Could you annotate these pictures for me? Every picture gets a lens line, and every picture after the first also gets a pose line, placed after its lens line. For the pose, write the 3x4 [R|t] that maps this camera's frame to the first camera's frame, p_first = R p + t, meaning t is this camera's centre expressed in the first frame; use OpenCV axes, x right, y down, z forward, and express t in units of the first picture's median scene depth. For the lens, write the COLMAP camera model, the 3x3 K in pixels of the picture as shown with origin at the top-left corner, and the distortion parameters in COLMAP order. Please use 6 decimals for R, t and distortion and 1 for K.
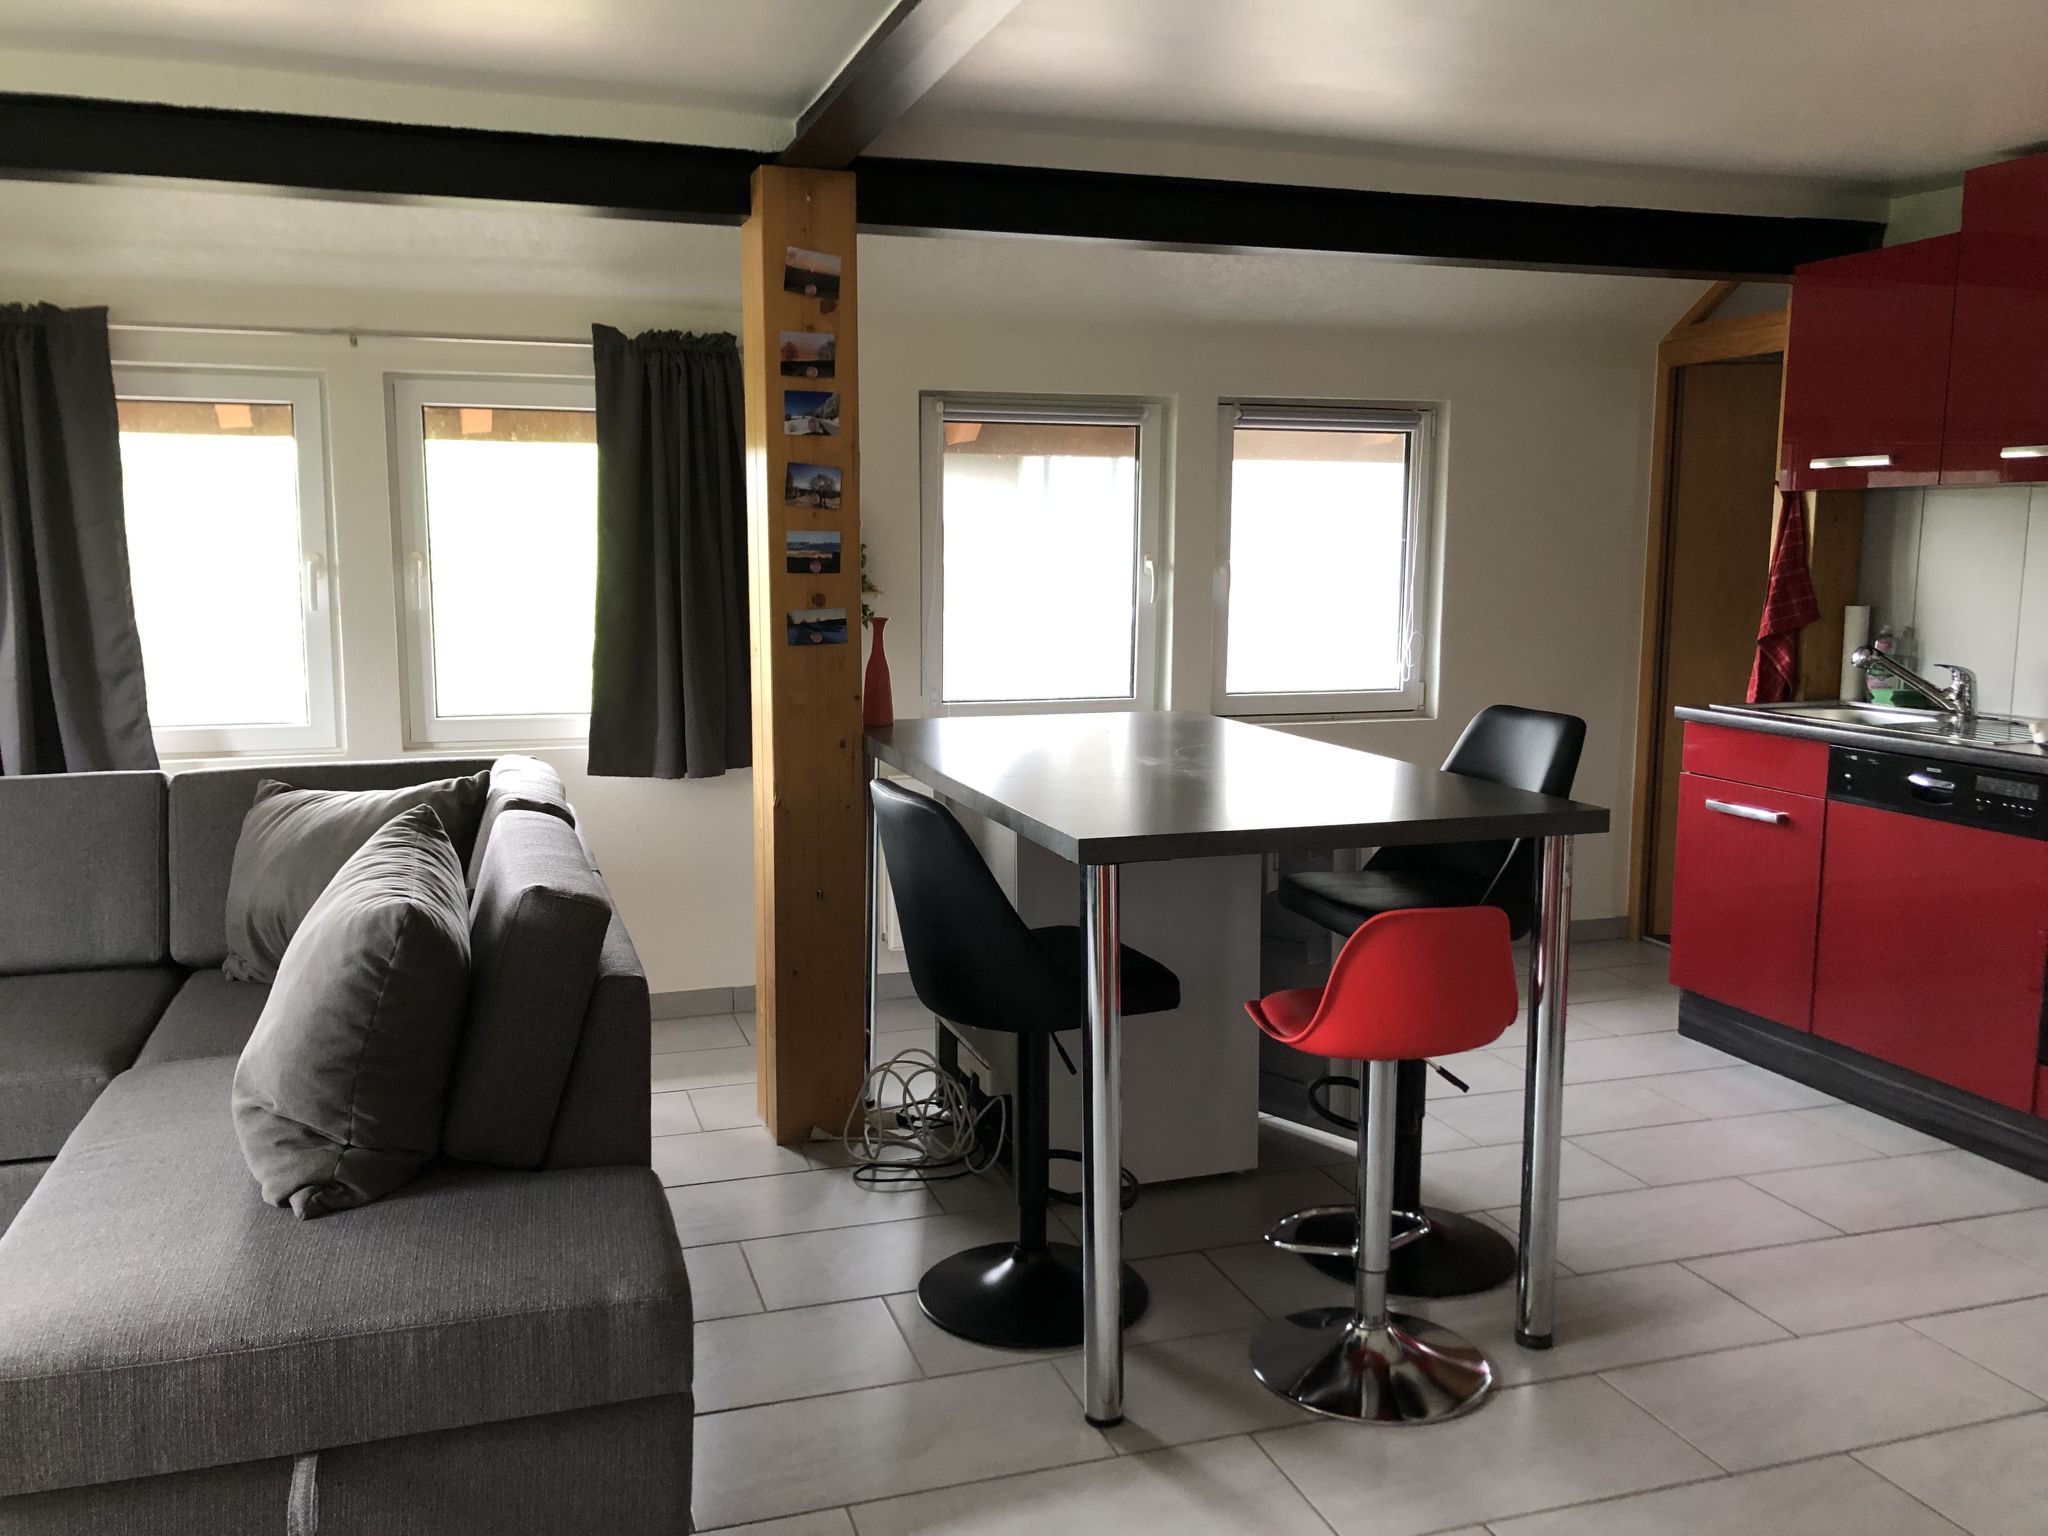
lens RADIAL K [[1700.0, 0, 1082.9], [0, 1700.0, 775.8], [0, 0, 1]] dist [0.029919, -0.001477]
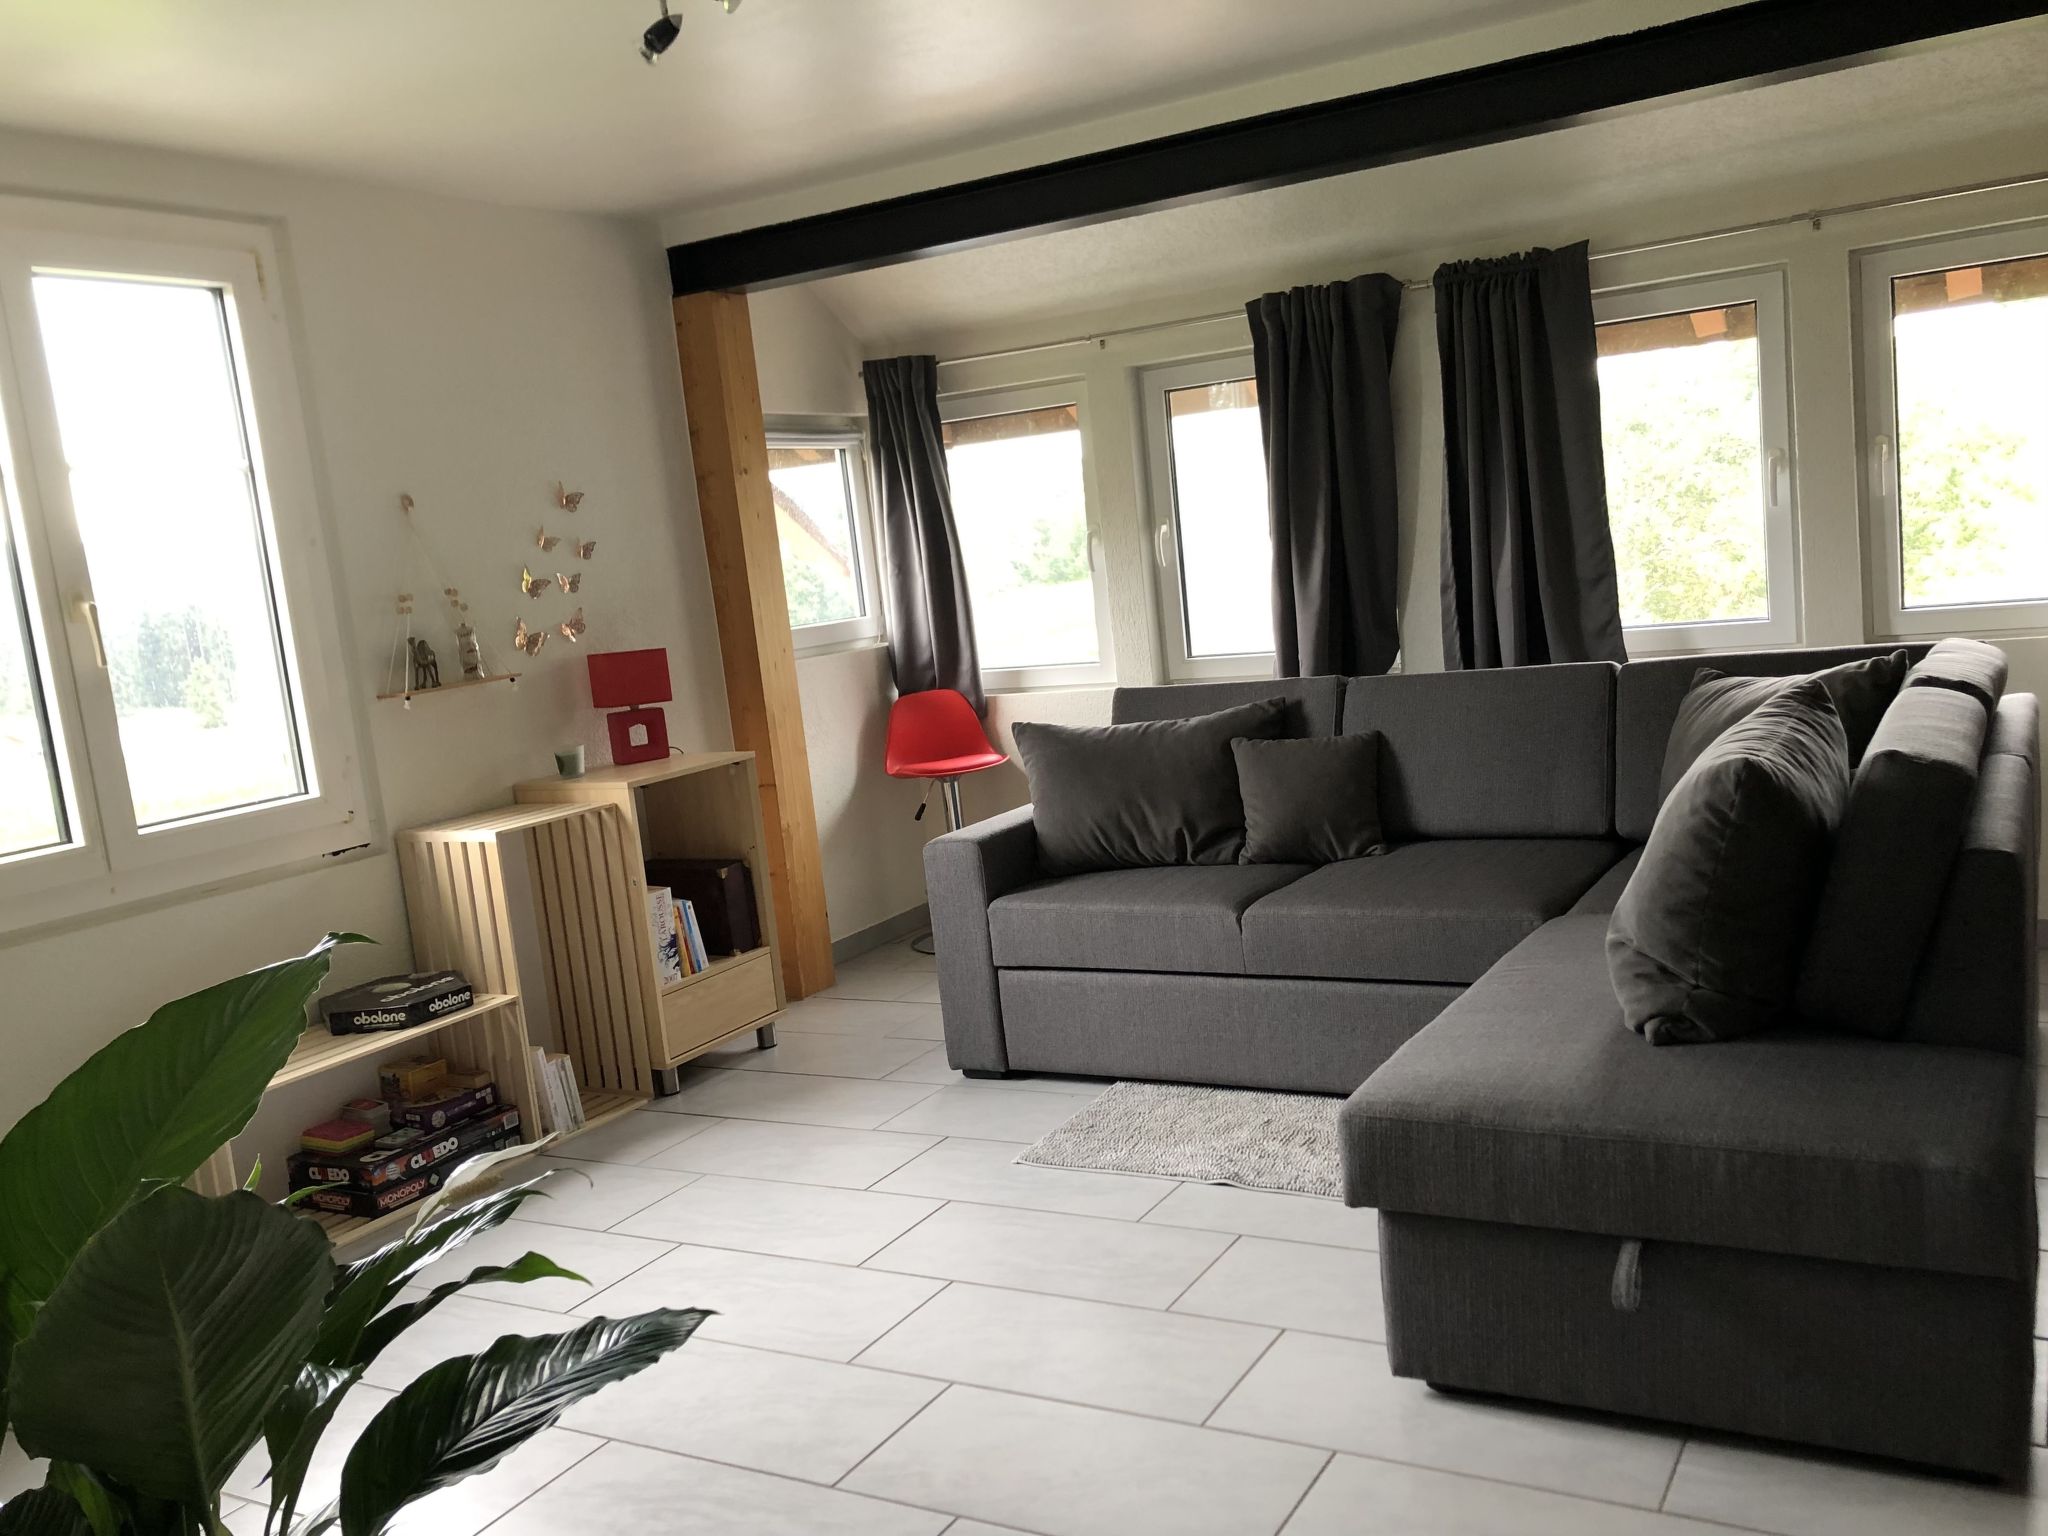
lens RADIAL K [[1796.3, 0, 1064.5], [0, 1796.3, 803.8], [0, 0, 1]] dist [0.013626, -0.005007]
pose [[0.664628, 0.034604, -0.746372, 0.094522], [0.006888, 0.998601, 0.052432, 0.027160], [0.747142, -0.039989, 0.663460, -0.023435]]
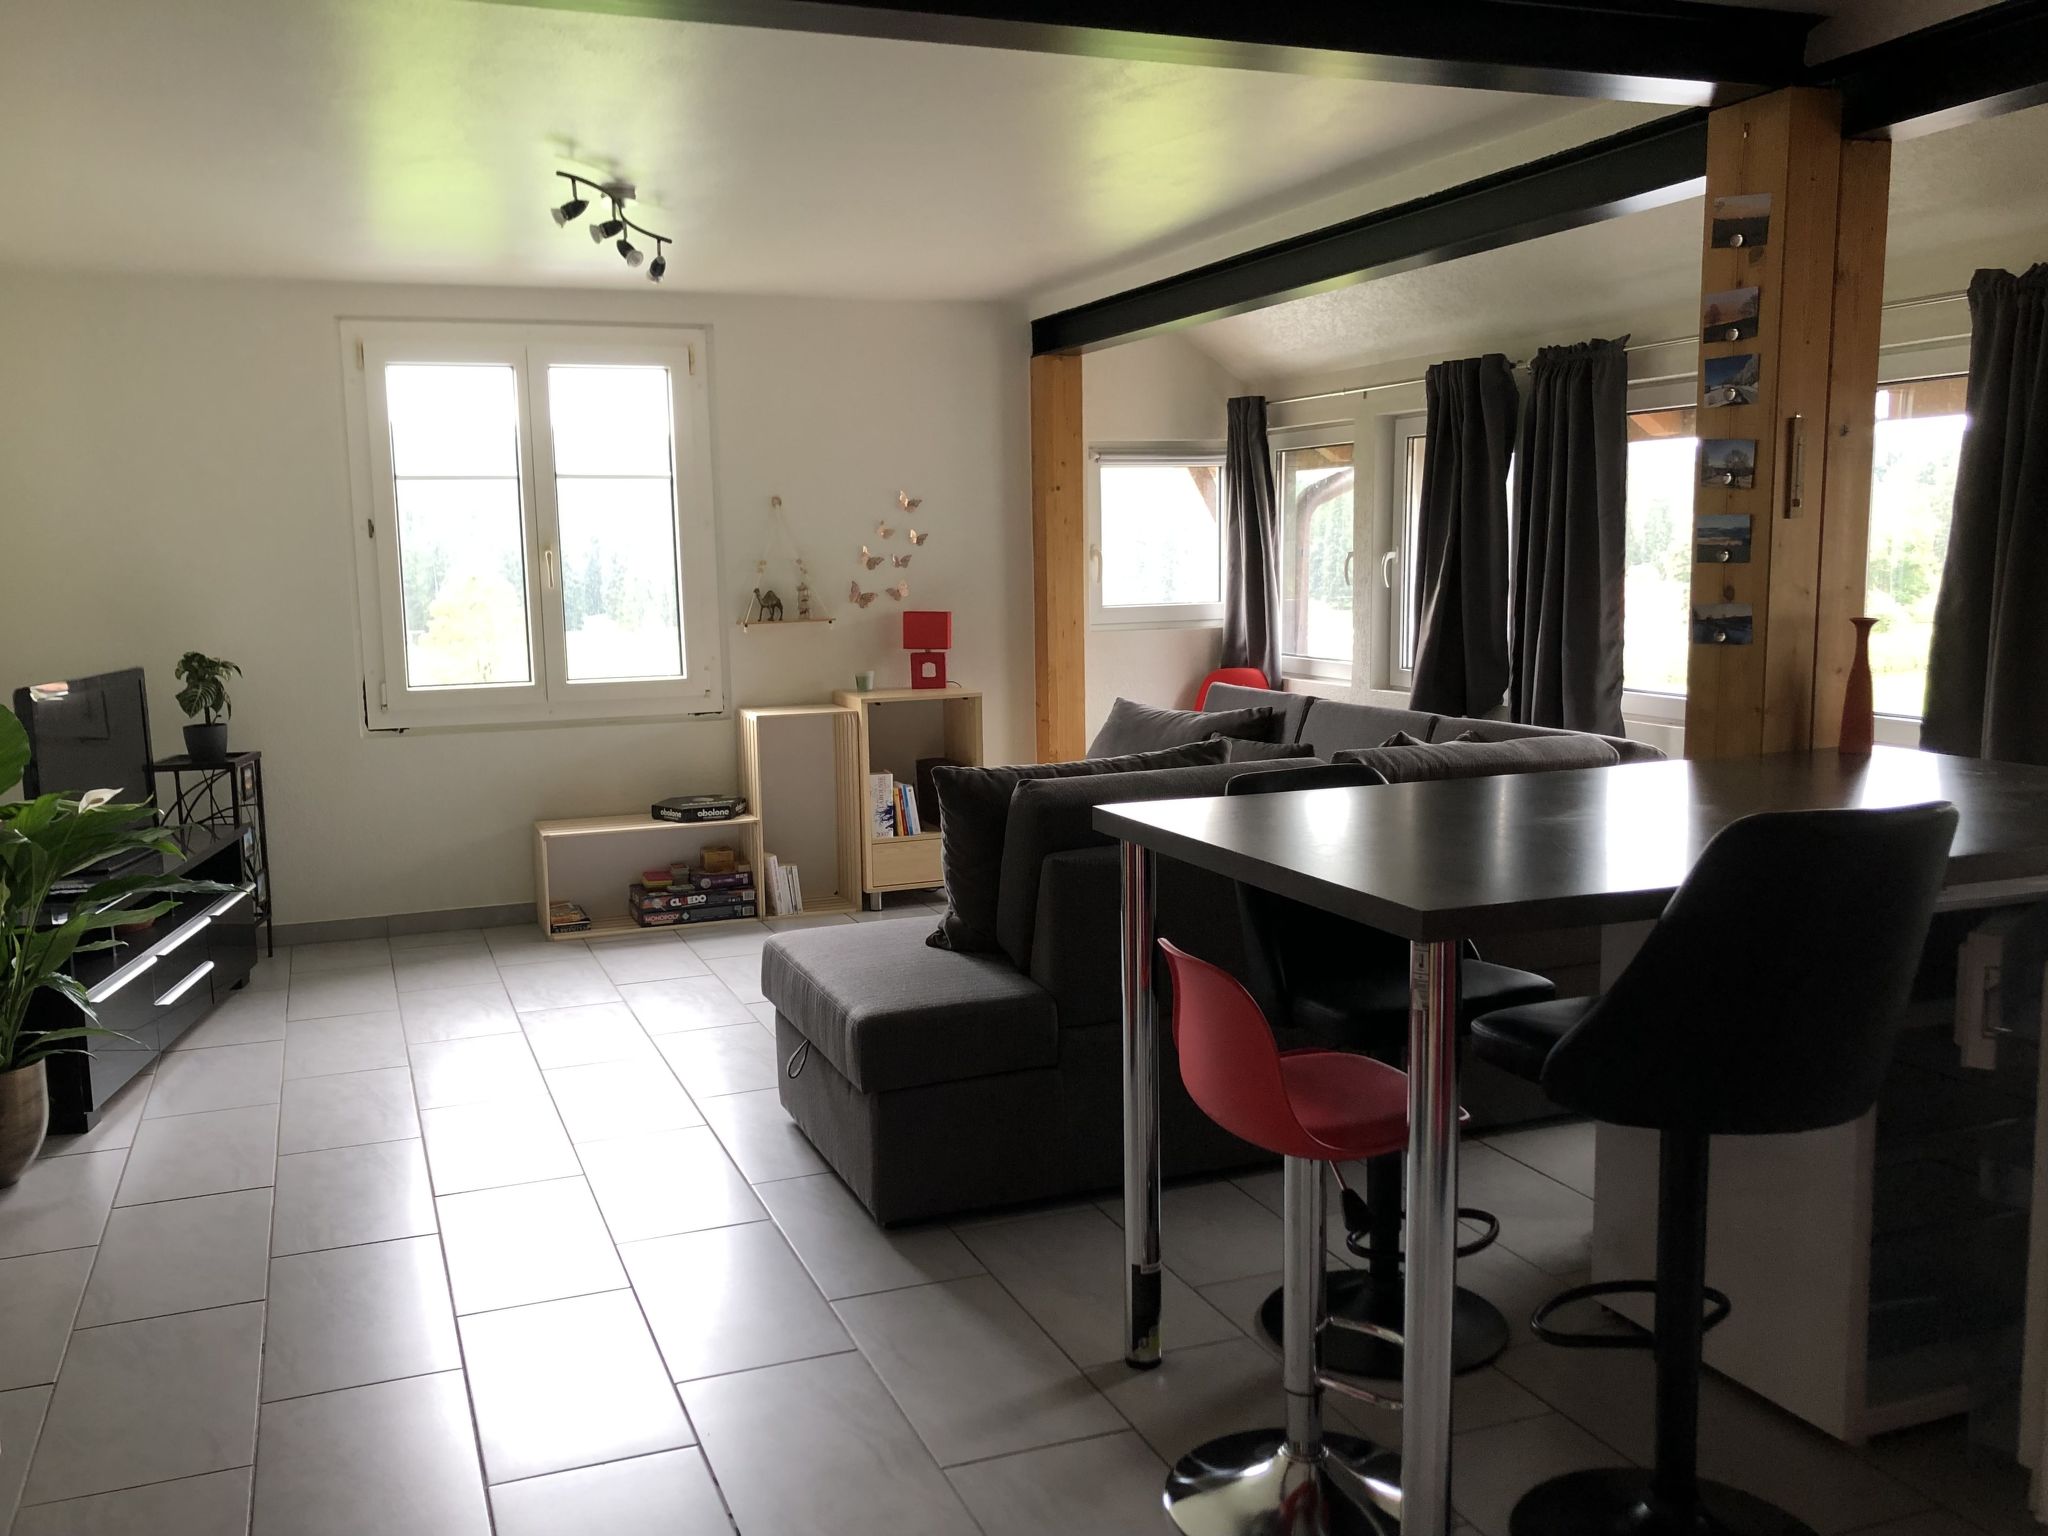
lens RADIAL K [[1843.3, 0, 1018.0], [0, 1843.3, 841.9], [0, 0, 1]] dist [0.093546, -0.225853]
pose [[0.026254, 0.155189, -0.987536, 0.932788], [-0.114814, 0.981807, 0.151237, -0.093212], [0.993040, 0.109412, 0.043594, 0.702840]]
